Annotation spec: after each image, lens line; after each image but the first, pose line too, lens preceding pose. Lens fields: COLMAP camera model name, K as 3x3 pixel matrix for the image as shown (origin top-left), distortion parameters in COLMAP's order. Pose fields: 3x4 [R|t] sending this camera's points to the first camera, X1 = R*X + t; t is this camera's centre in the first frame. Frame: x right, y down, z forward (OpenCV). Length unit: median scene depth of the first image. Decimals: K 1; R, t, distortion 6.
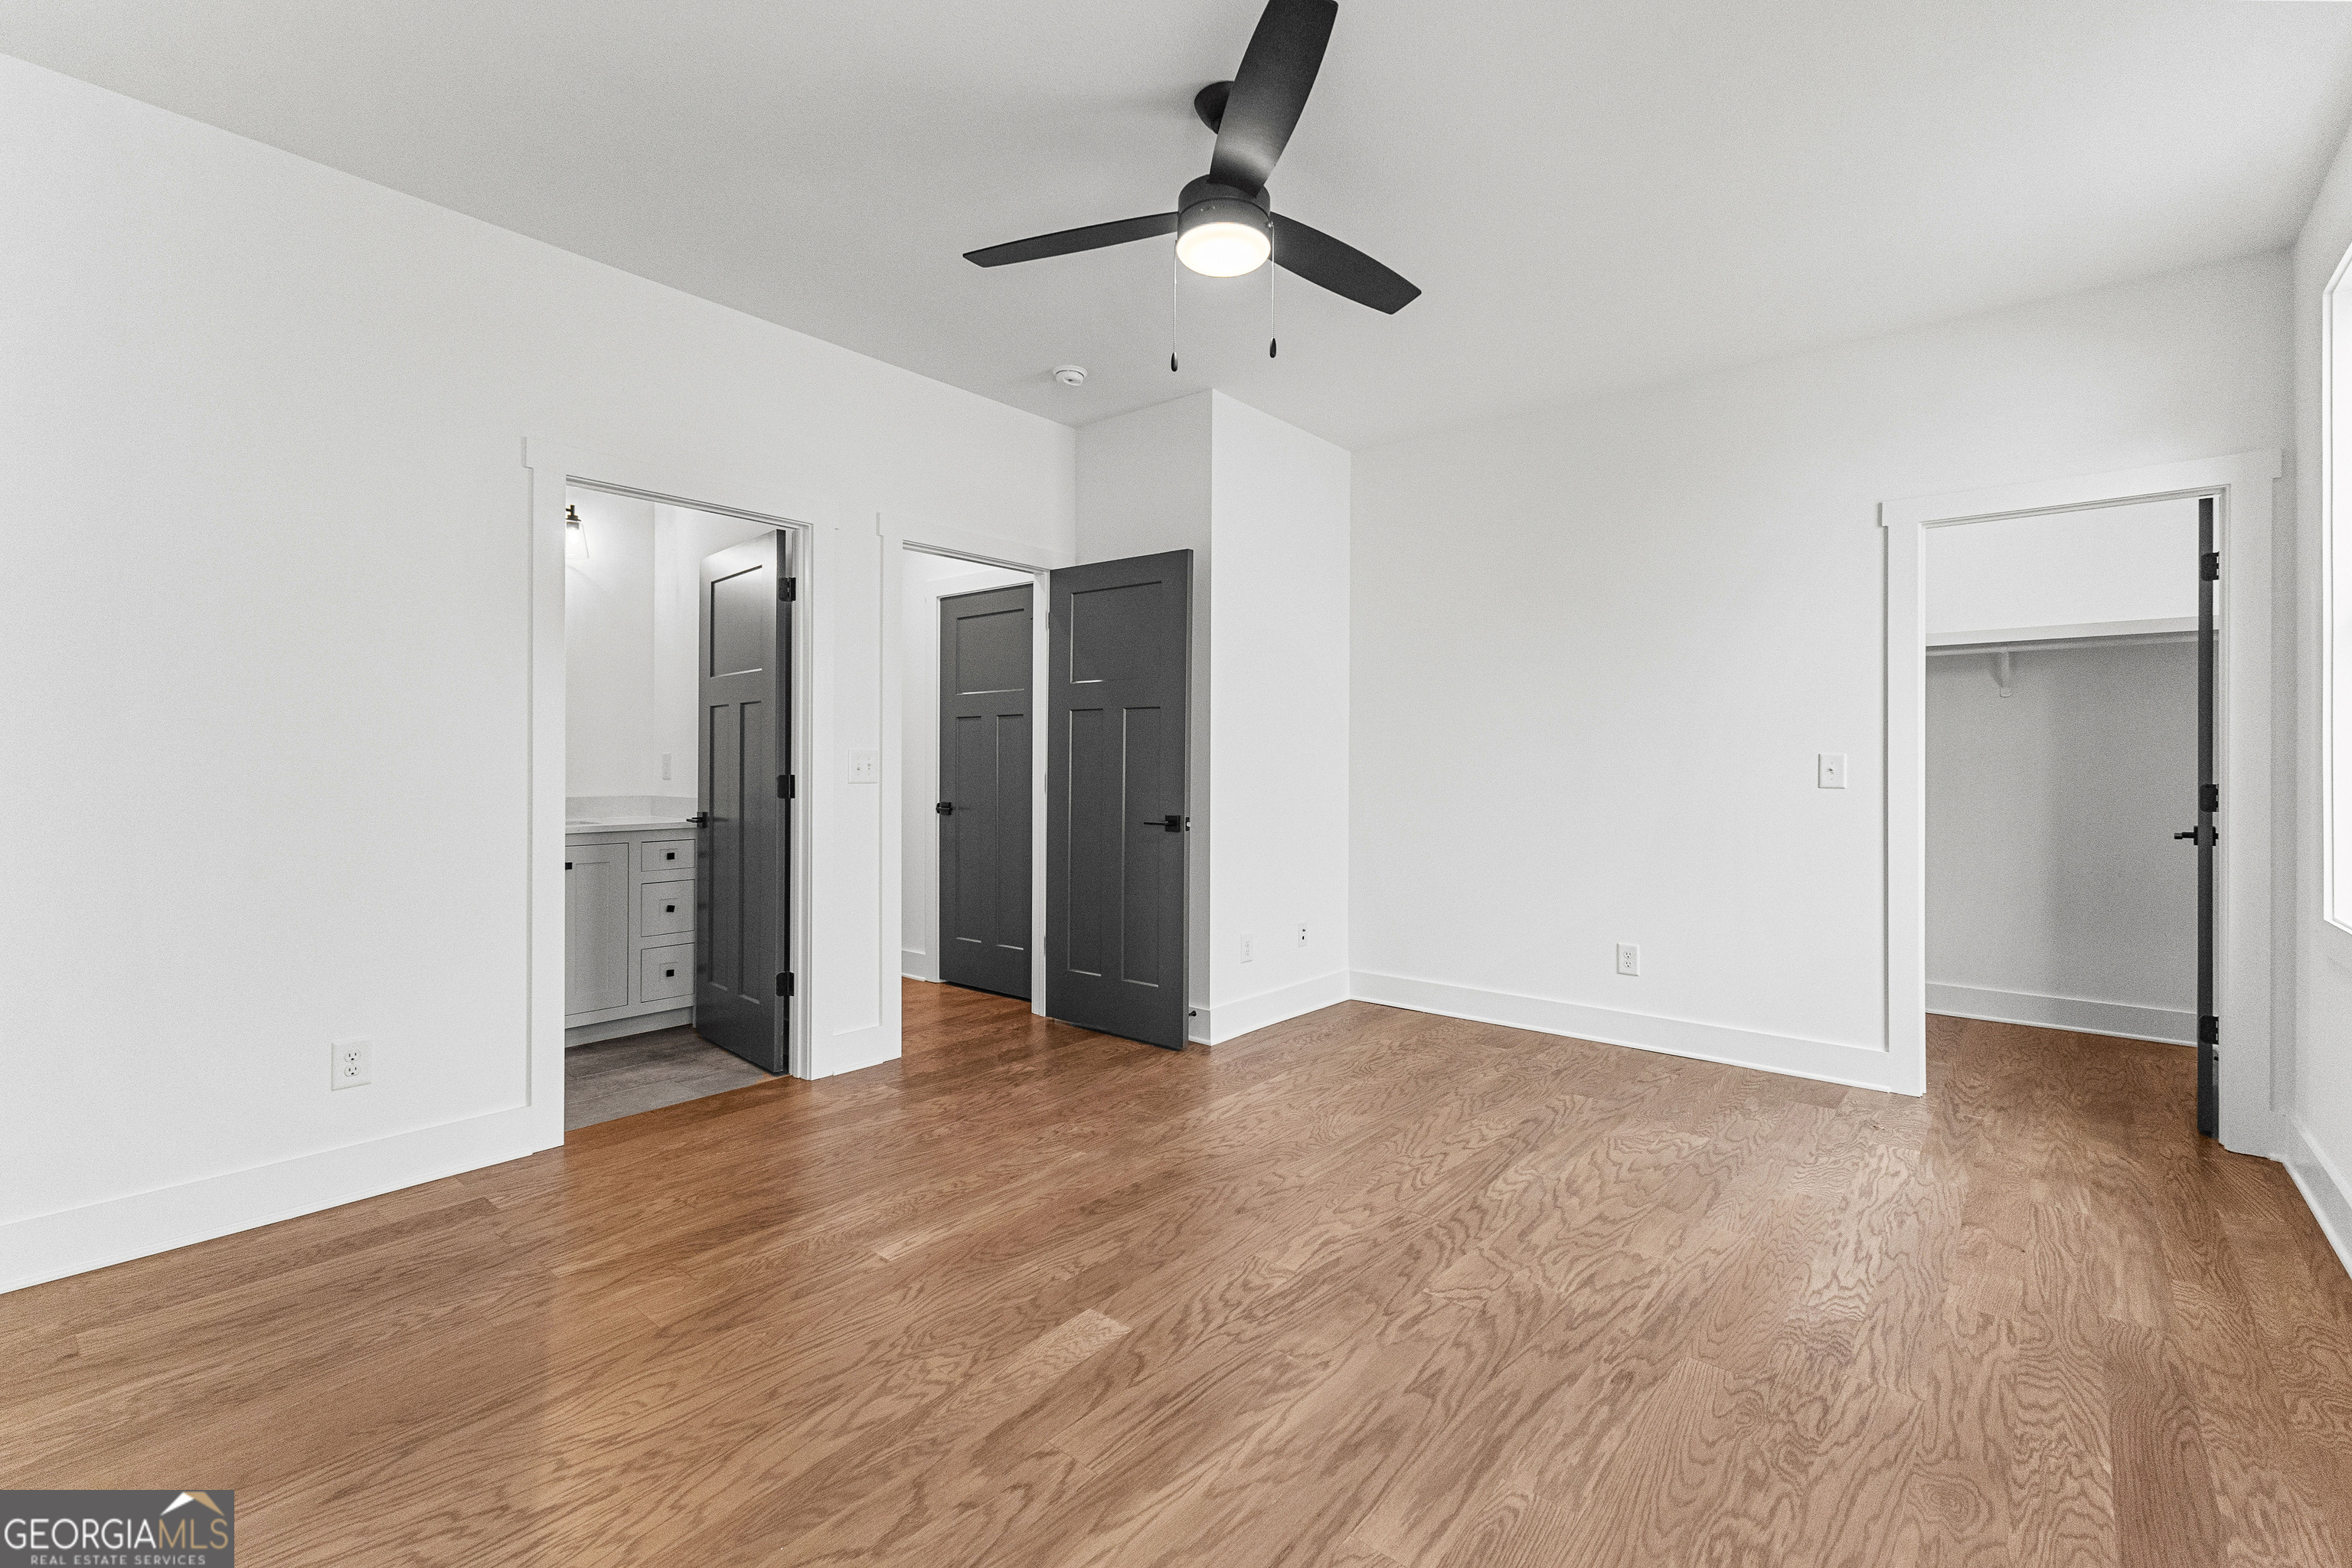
lens RADIAL K [[1022.1, 0, 1177.3], [0, 1022.1, 763.8], [0, 0, 1]] dist [0.014744, -0.005959]
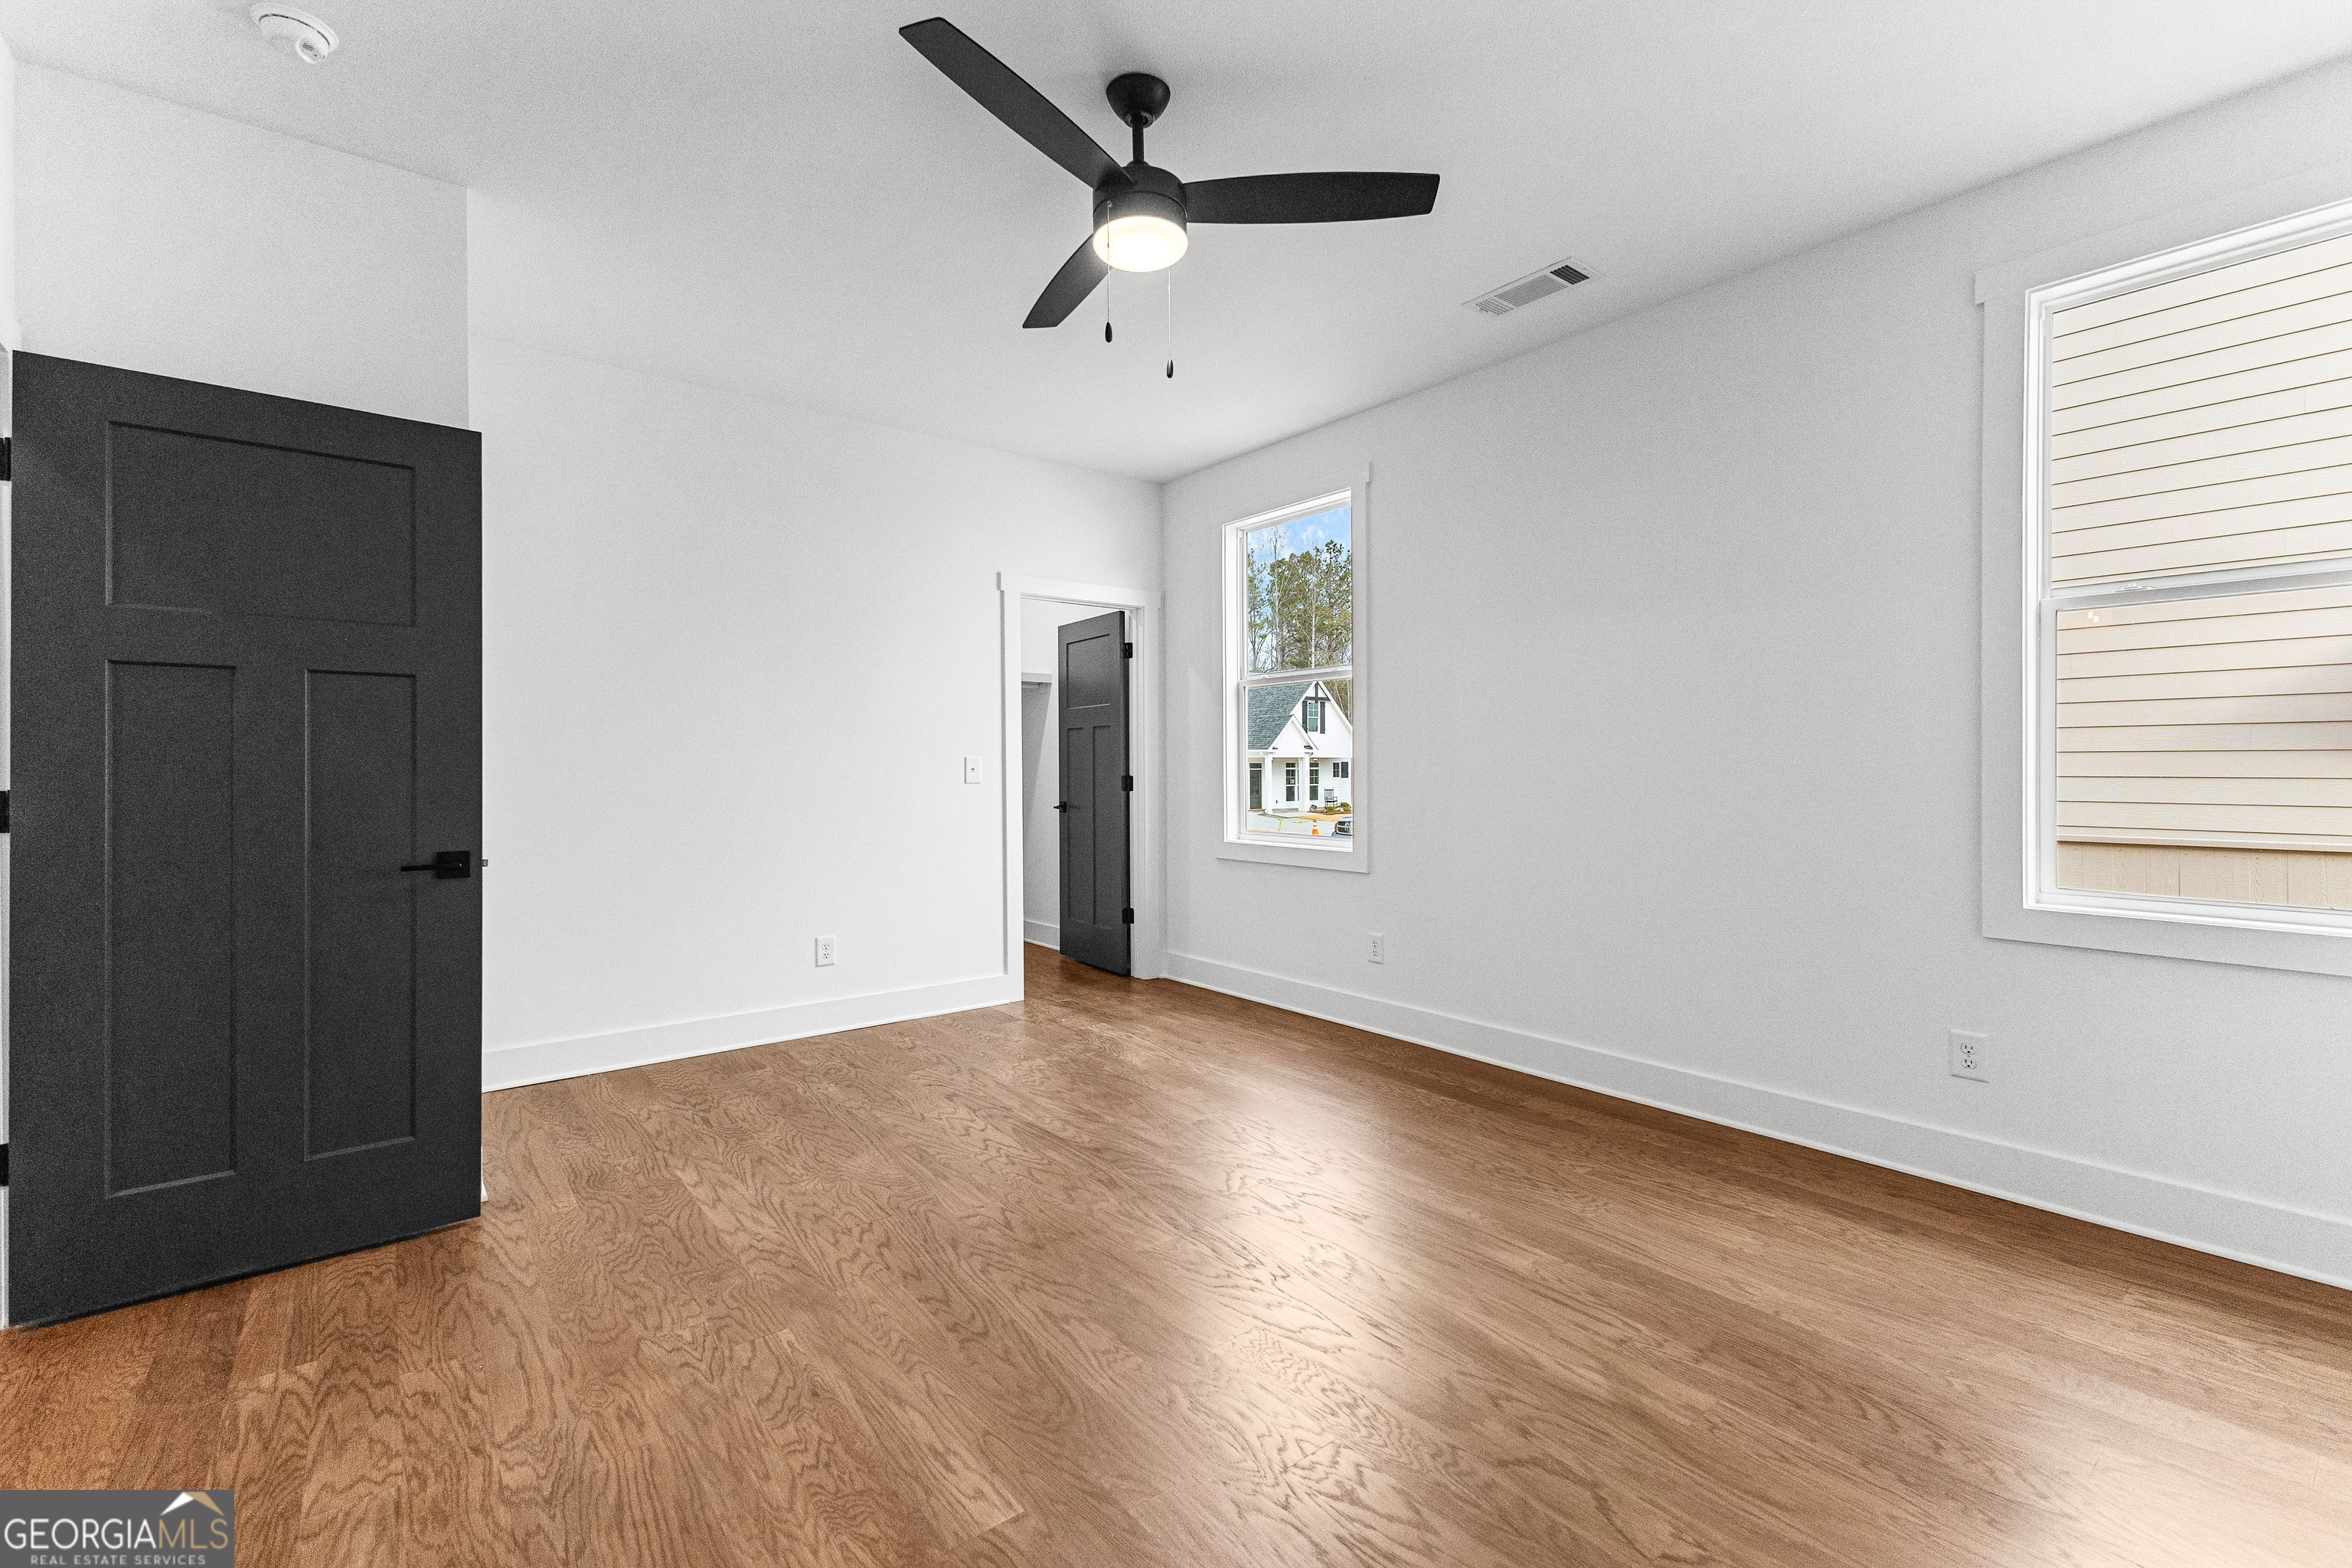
lens RADIAL K [[1016.9, 0, 1183.5], [0, 1016.9, 768.5], [0, 0, 1]] dist [0.010729, -0.001034]
pose [[0.196838, -0.006565, 0.980414, -0.903104], [0.005183, 0.999971, 0.005656, -0.001184], [-0.980422, 0.003969, 0.196866, 0.762265]]
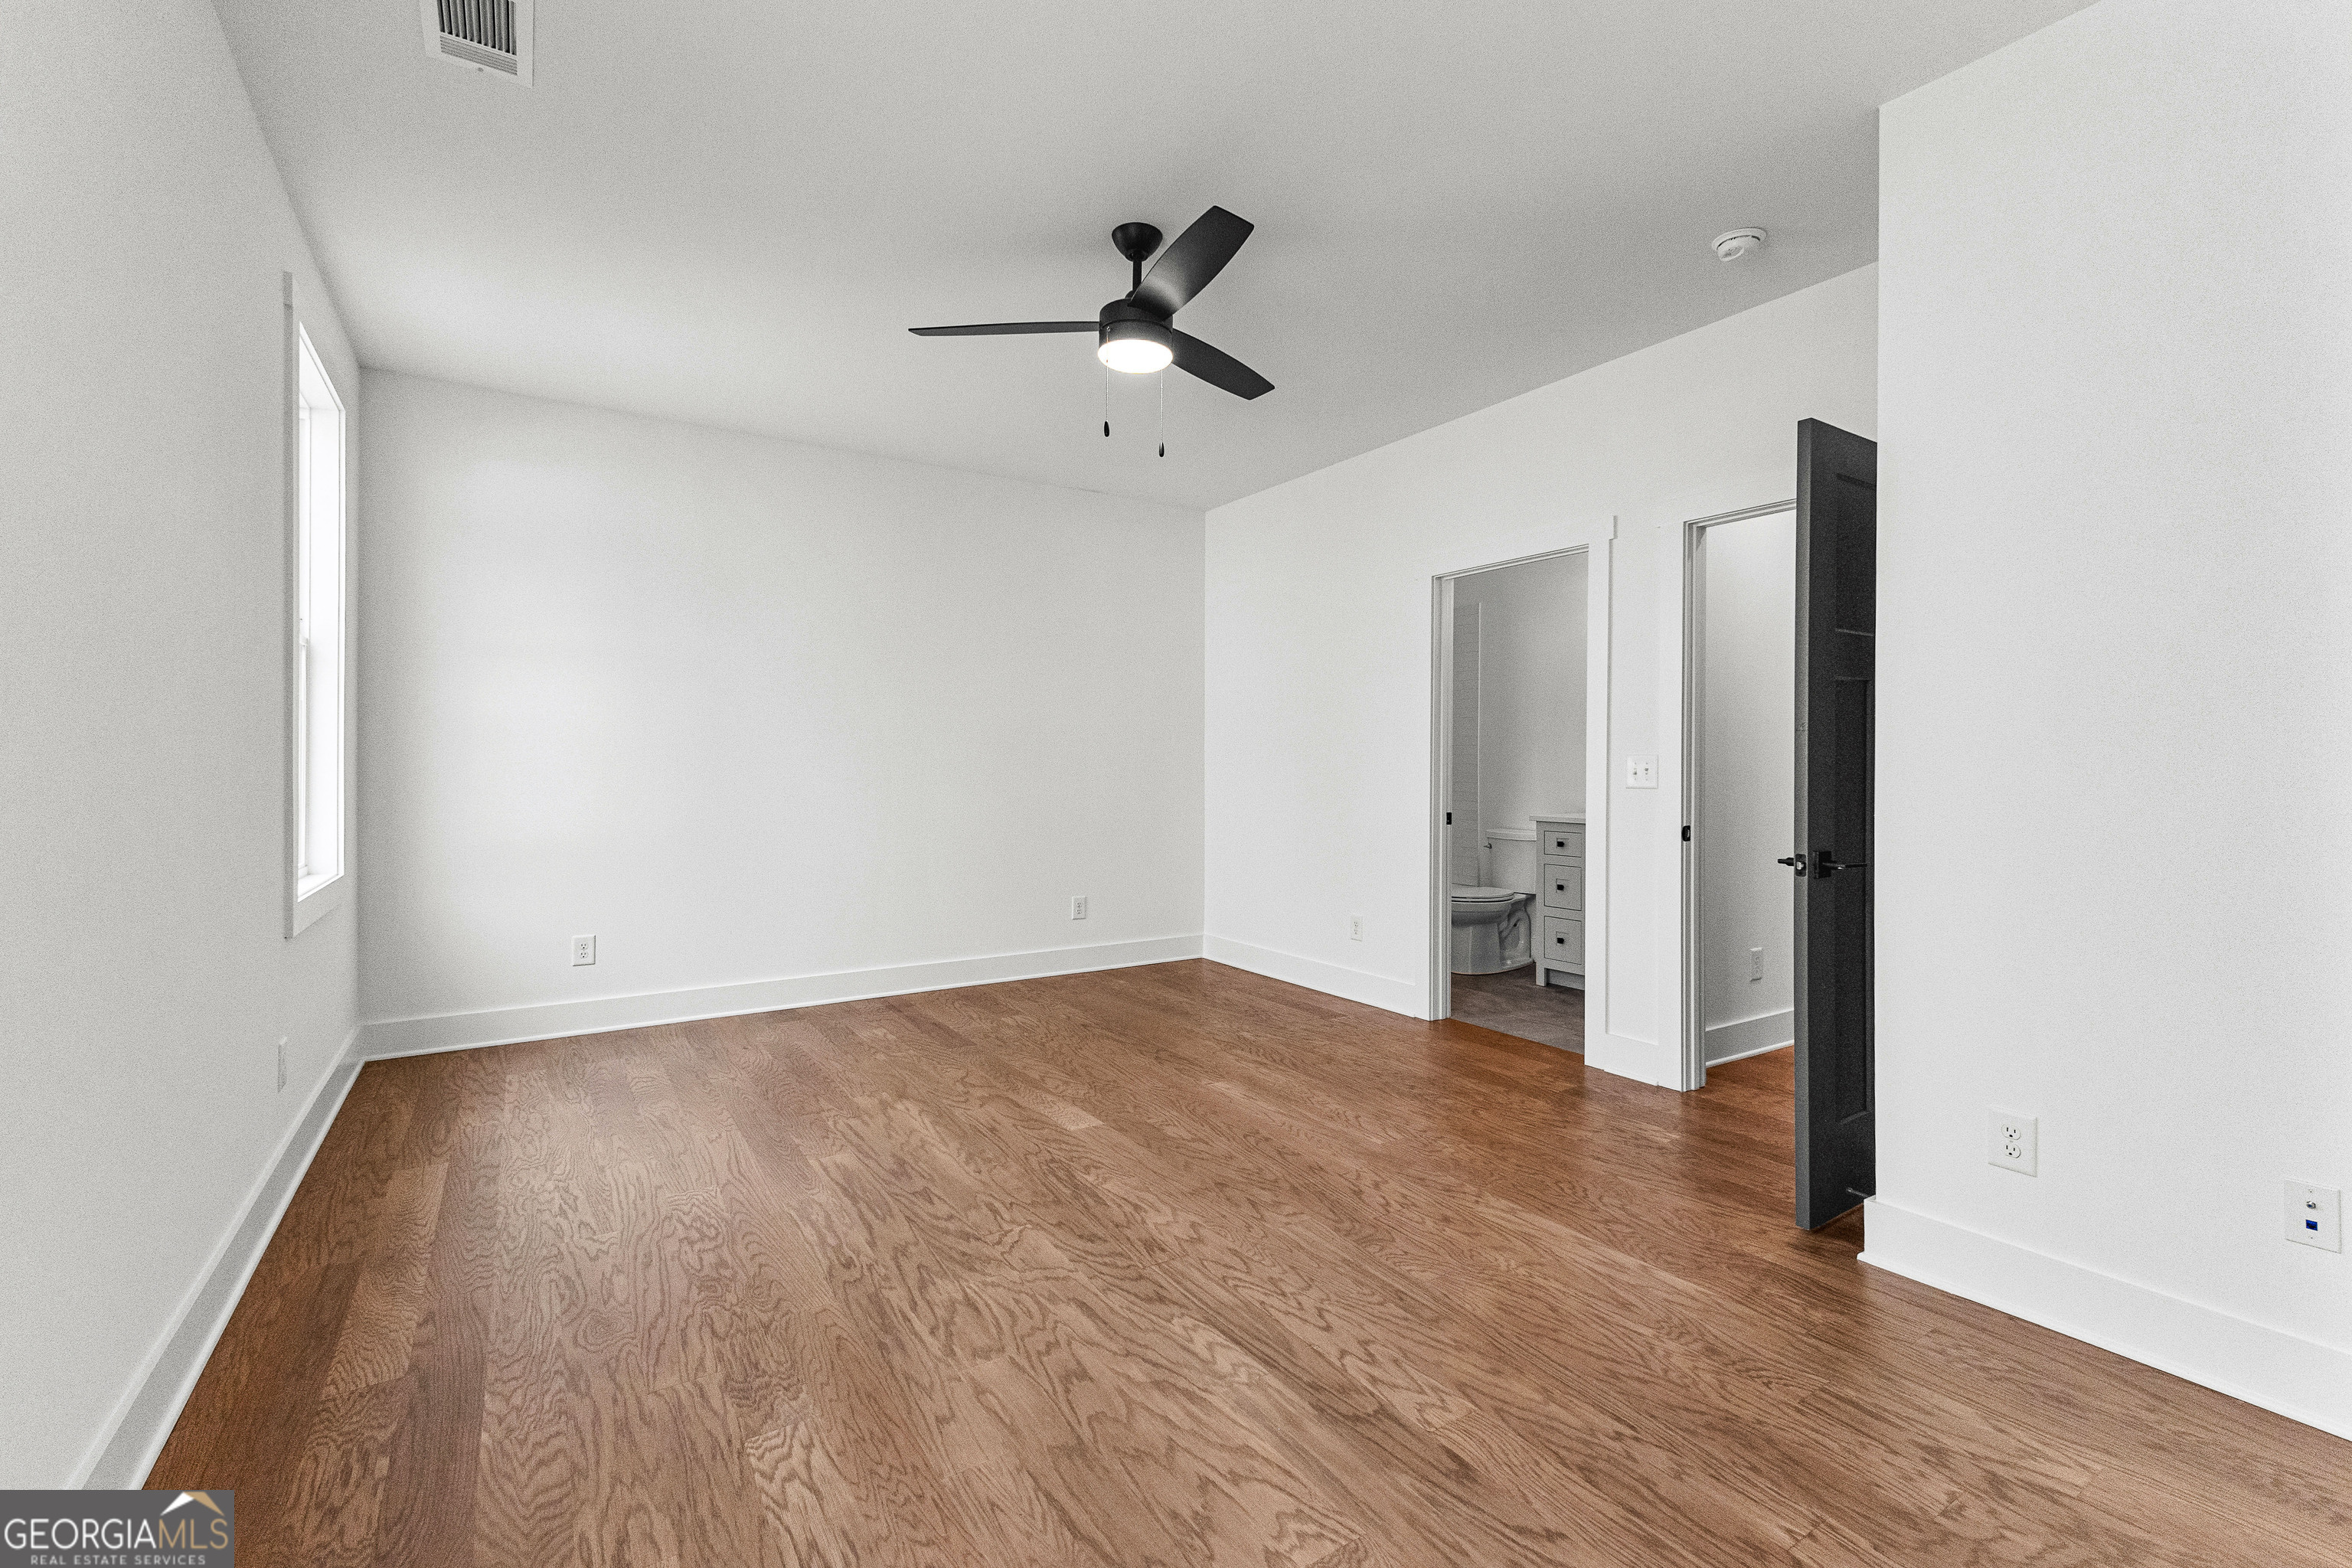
lens RADIAL K [[1016.9, 0, 1183.5], [0, 1016.9, 768.5], [0, 0, 1]] dist [0.010729, -0.001034]
pose [[-0.290883, -0.001111, -0.956758, 1.203866], [-0.001515, 0.999999, -0.000701, 0.005180], [0.956758, 0.001245, -0.290884, 1.408620]]
